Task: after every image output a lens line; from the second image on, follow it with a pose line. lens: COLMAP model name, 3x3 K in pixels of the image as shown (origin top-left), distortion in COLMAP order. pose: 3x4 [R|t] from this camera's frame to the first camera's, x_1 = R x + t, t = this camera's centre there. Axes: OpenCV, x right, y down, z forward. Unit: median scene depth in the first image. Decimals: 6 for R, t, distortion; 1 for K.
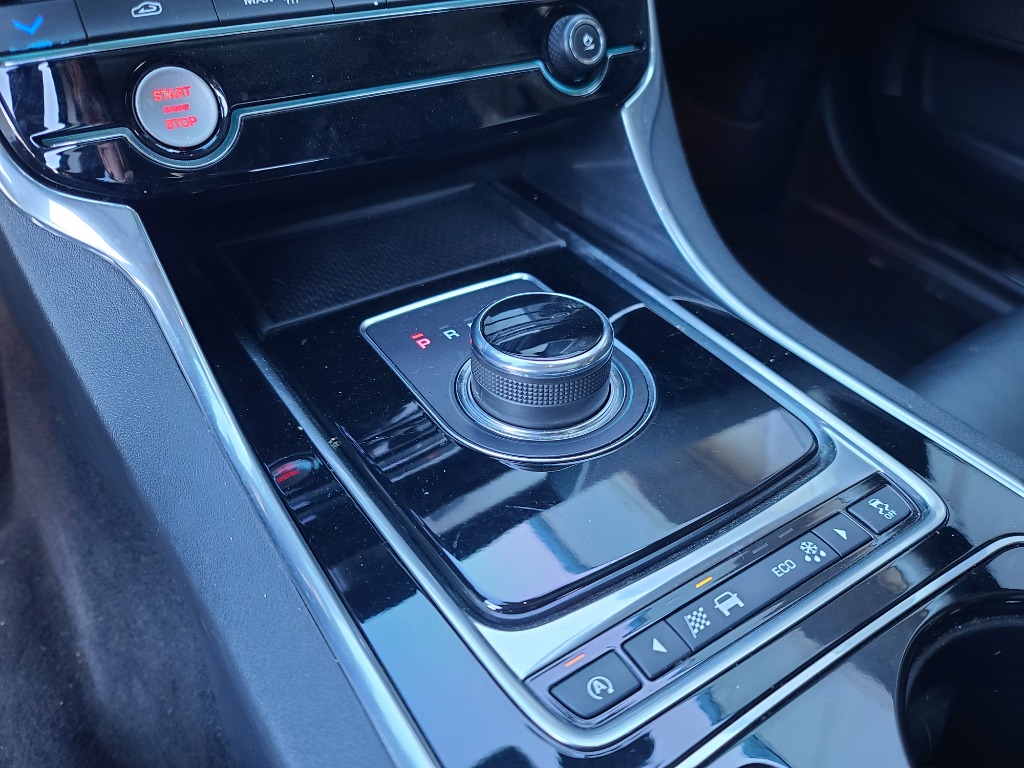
lens RADIAL K [[797.4, 0, 533.0], [0, 797.4, 387.1], [0, 0, 1]] dist [-0.002159, 0.000039]
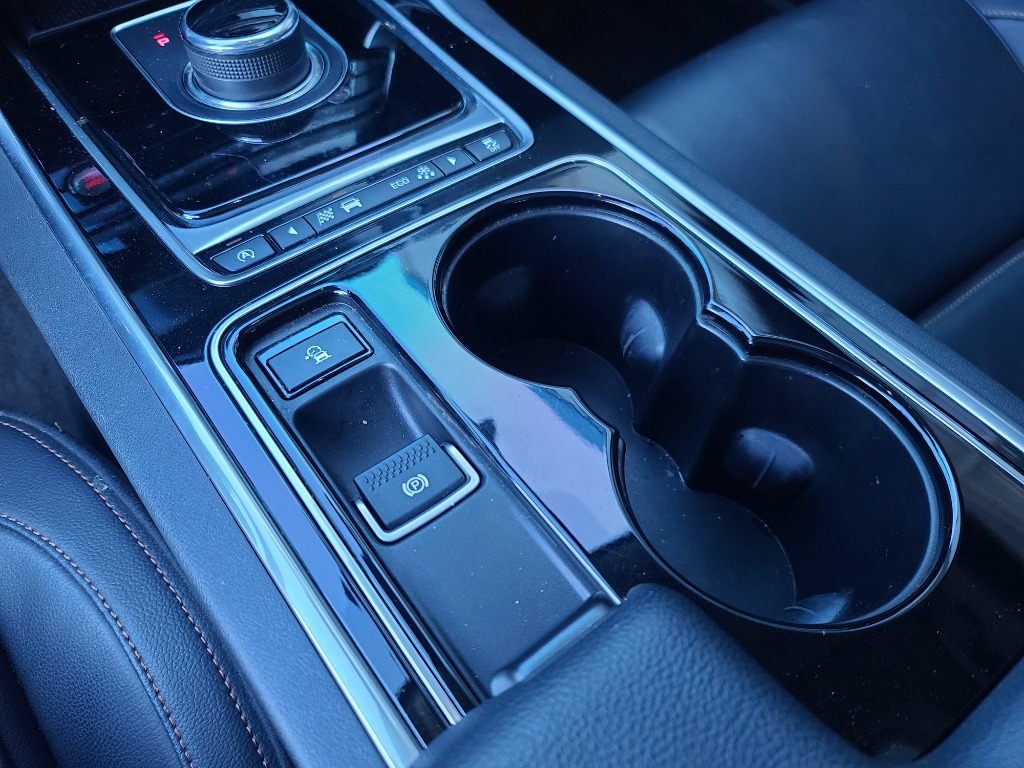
lens RADIAL K [[756.0, 0, 514.5], [0, 756.0, 400.0], [0, 0, 1]] dist [0.079554, -0.073563]
pose [[0.998147, -0.051940, 0.031684, 0.368504], [0.041641, 0.962893, 0.266651, 0.199752], [-0.044358, -0.264838, 0.963272, -0.311162]]
